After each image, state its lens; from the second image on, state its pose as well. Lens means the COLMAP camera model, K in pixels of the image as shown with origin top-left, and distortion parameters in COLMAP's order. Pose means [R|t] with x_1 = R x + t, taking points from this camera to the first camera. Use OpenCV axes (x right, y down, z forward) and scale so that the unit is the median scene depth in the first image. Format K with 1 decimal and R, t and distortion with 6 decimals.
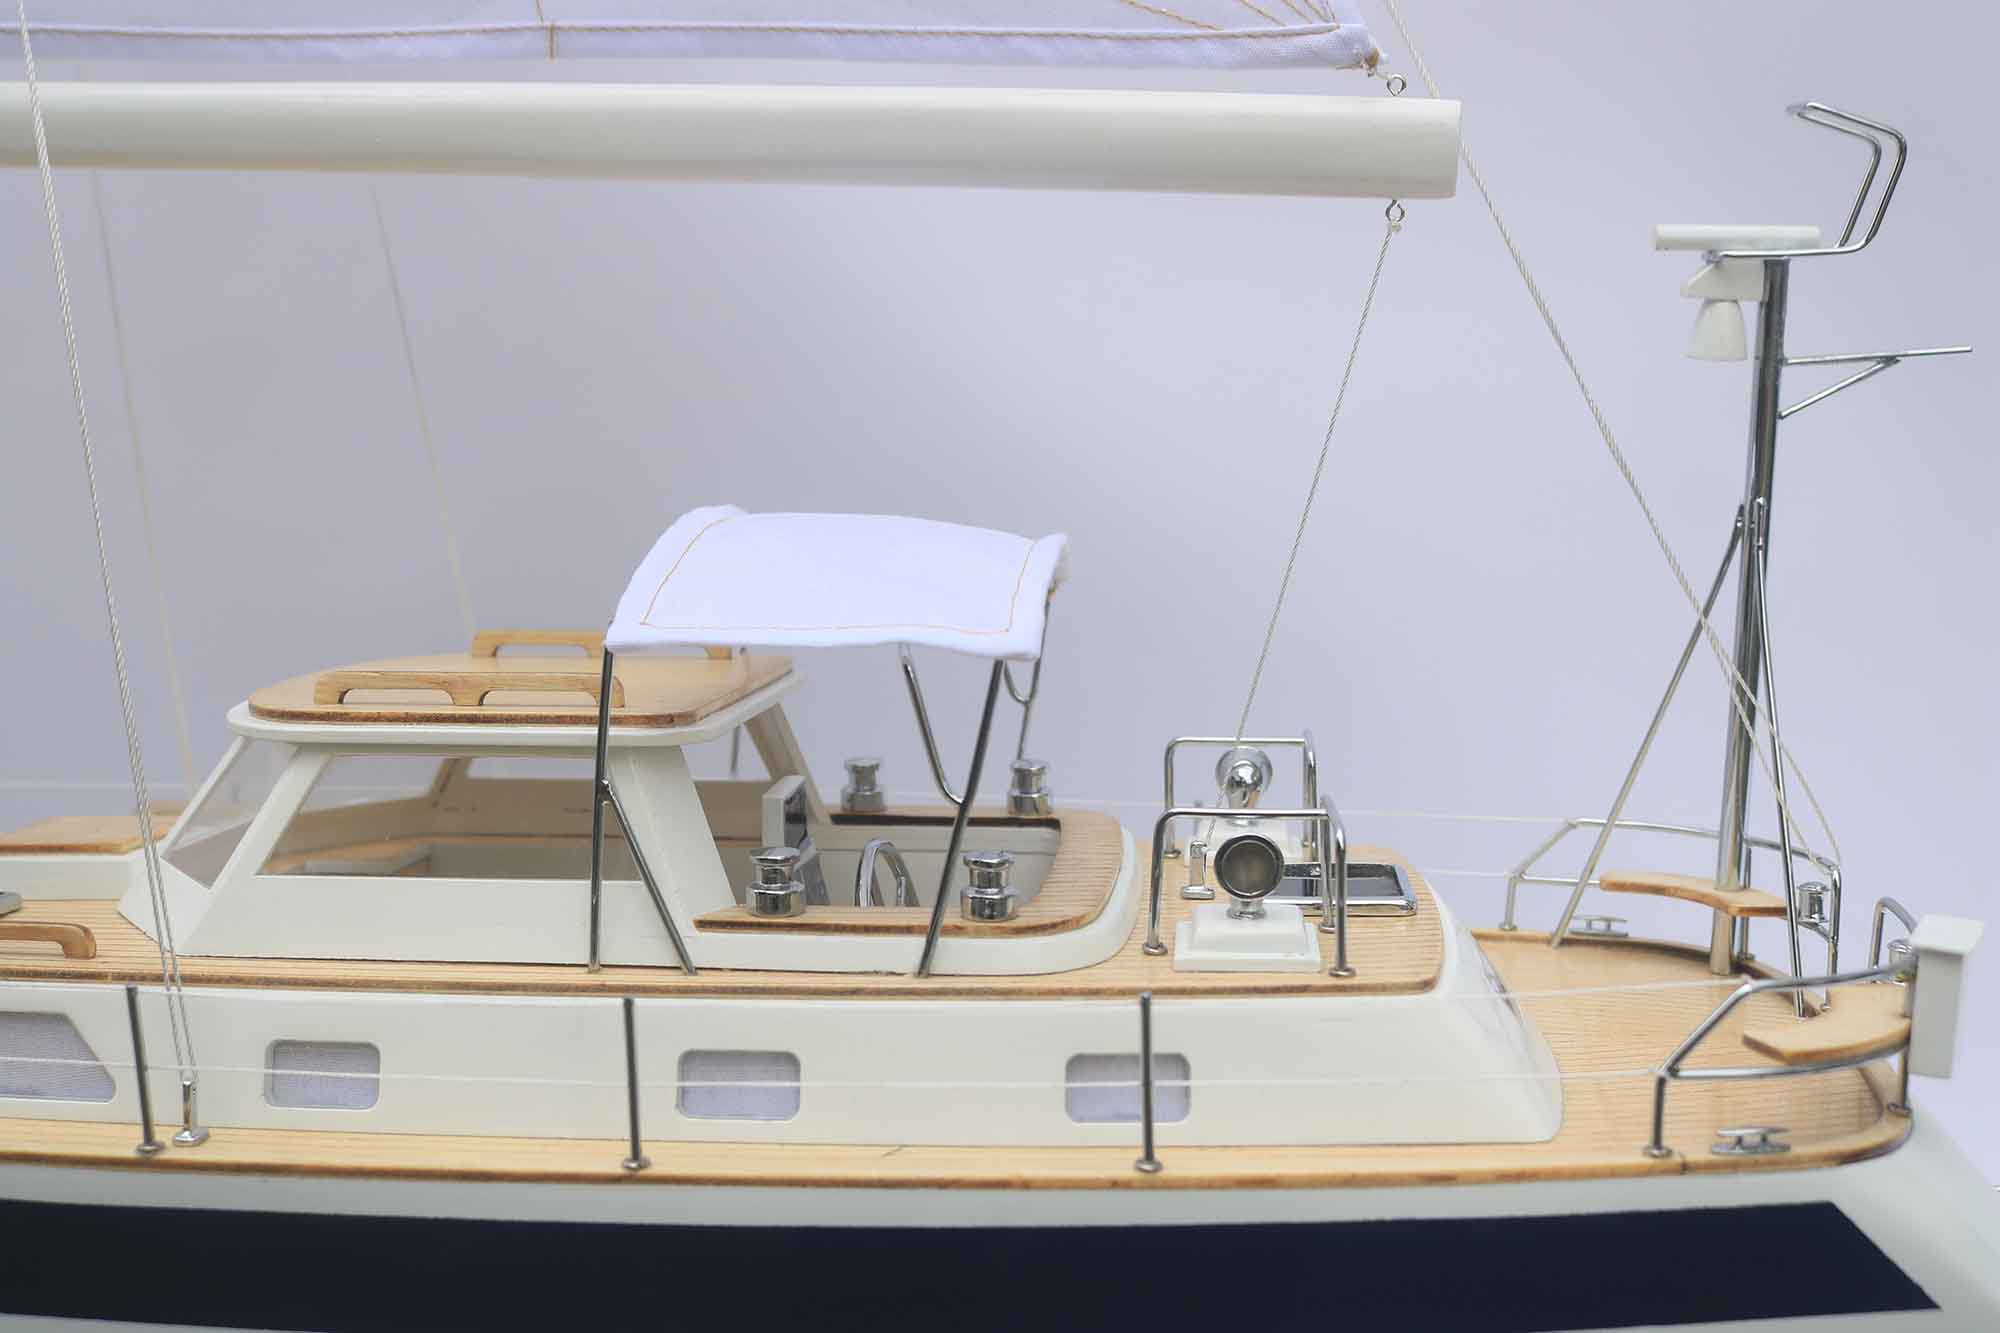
lens RADIAL K [[2217.0, 0, 935.2], [0, 2217.0, 665.1], [0, 0, 1]] dist [-0.072590, -0.001180]
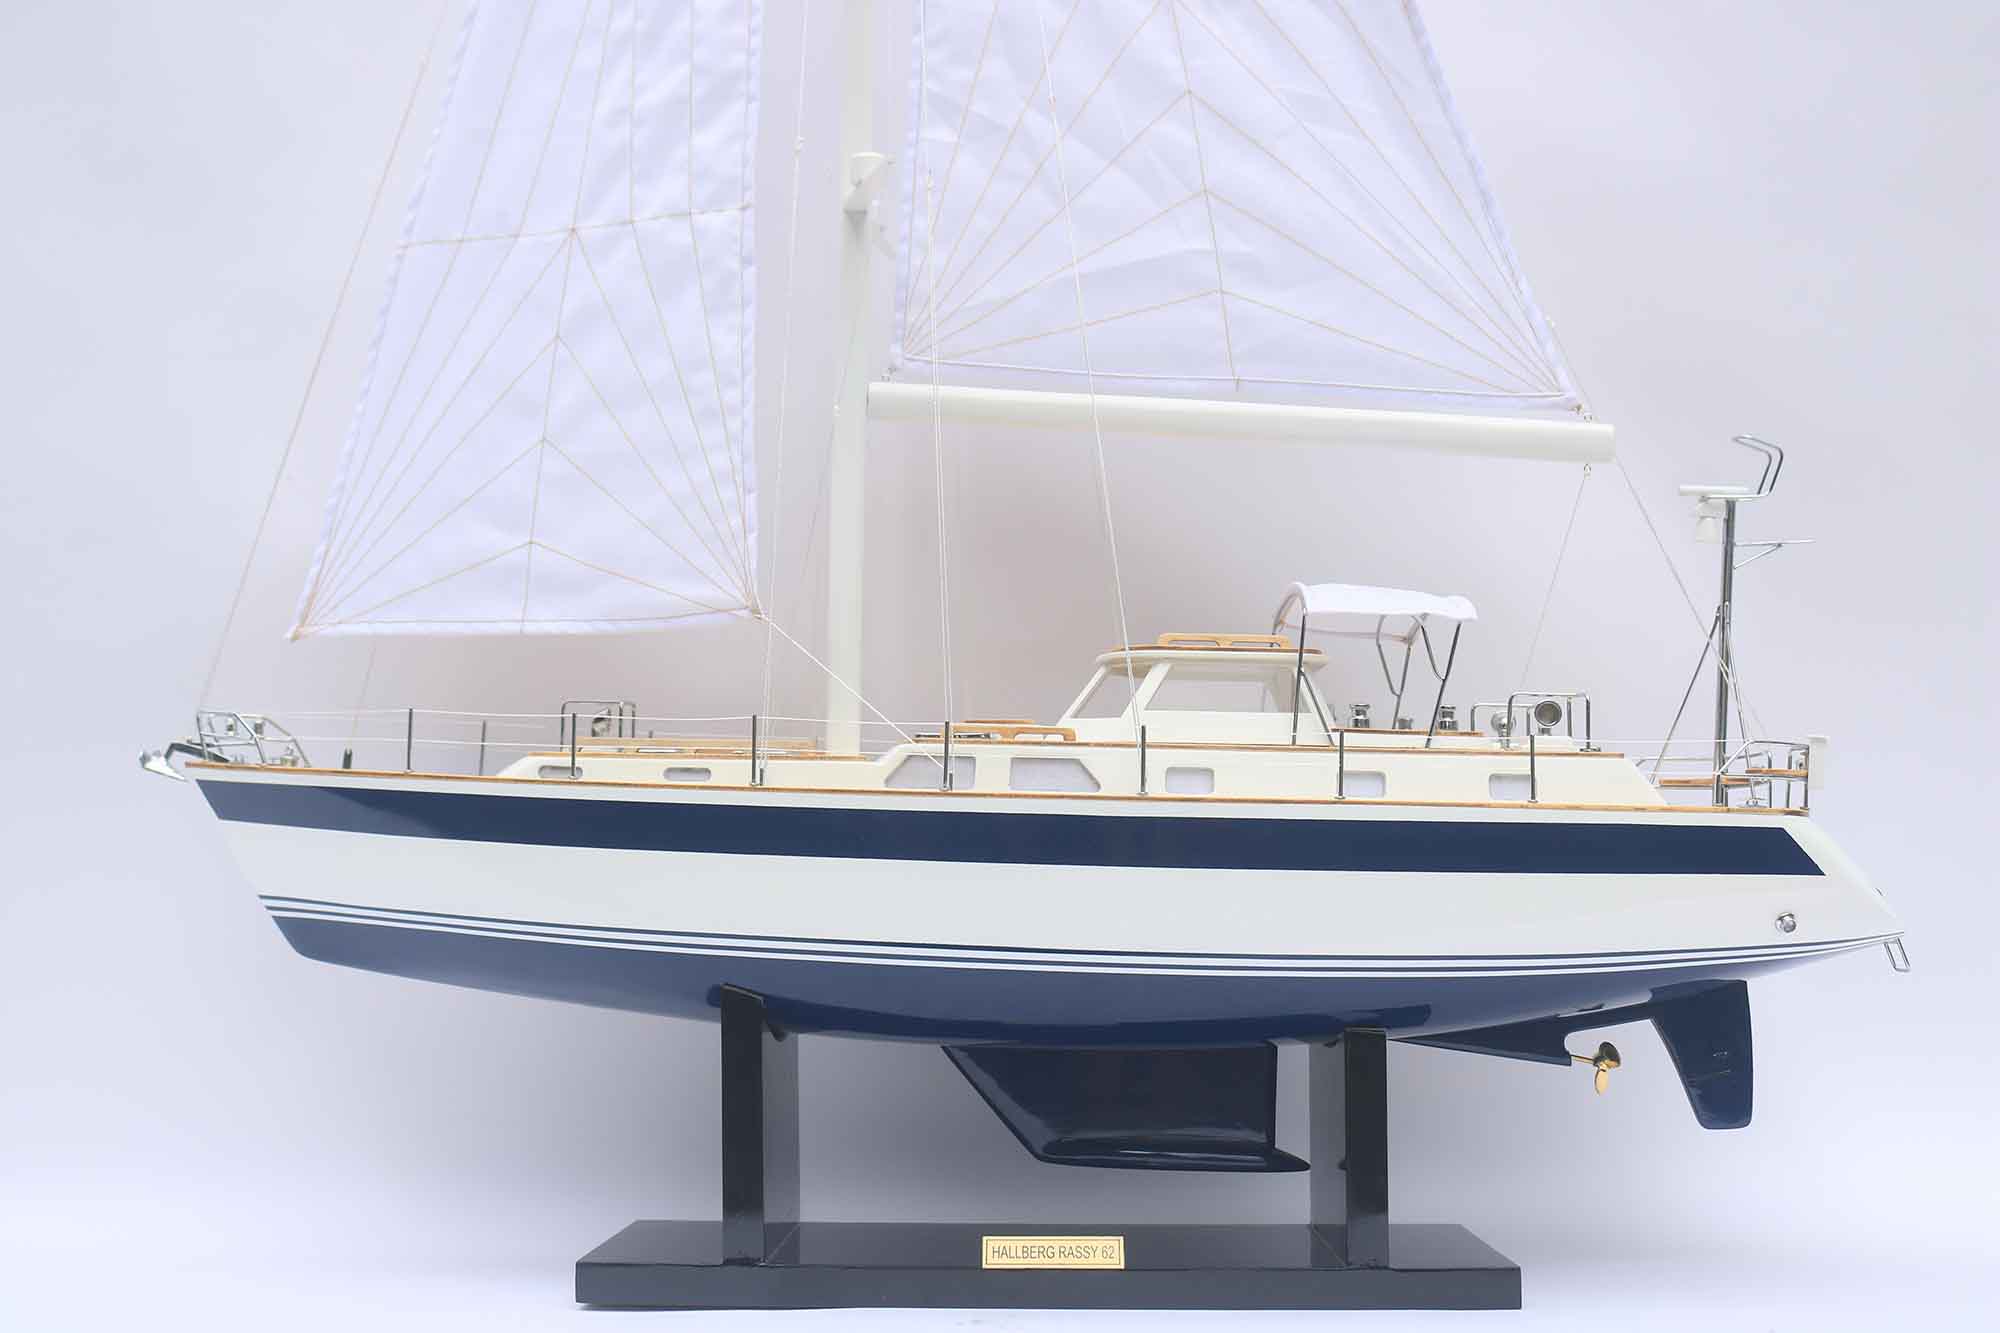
lens RADIAL K [[2160.3, 0, 1000.0], [0, 2160.3, 666.5], [0, 0, 1]] dist [-0.085299, 0.027014]
pose [[0.995568, 0.036748, 0.086571, -0.660361], [-0.020794, 0.983730, -0.178448, 0.465790], [-0.091720, 0.175857, 0.980134, -1.285884]]
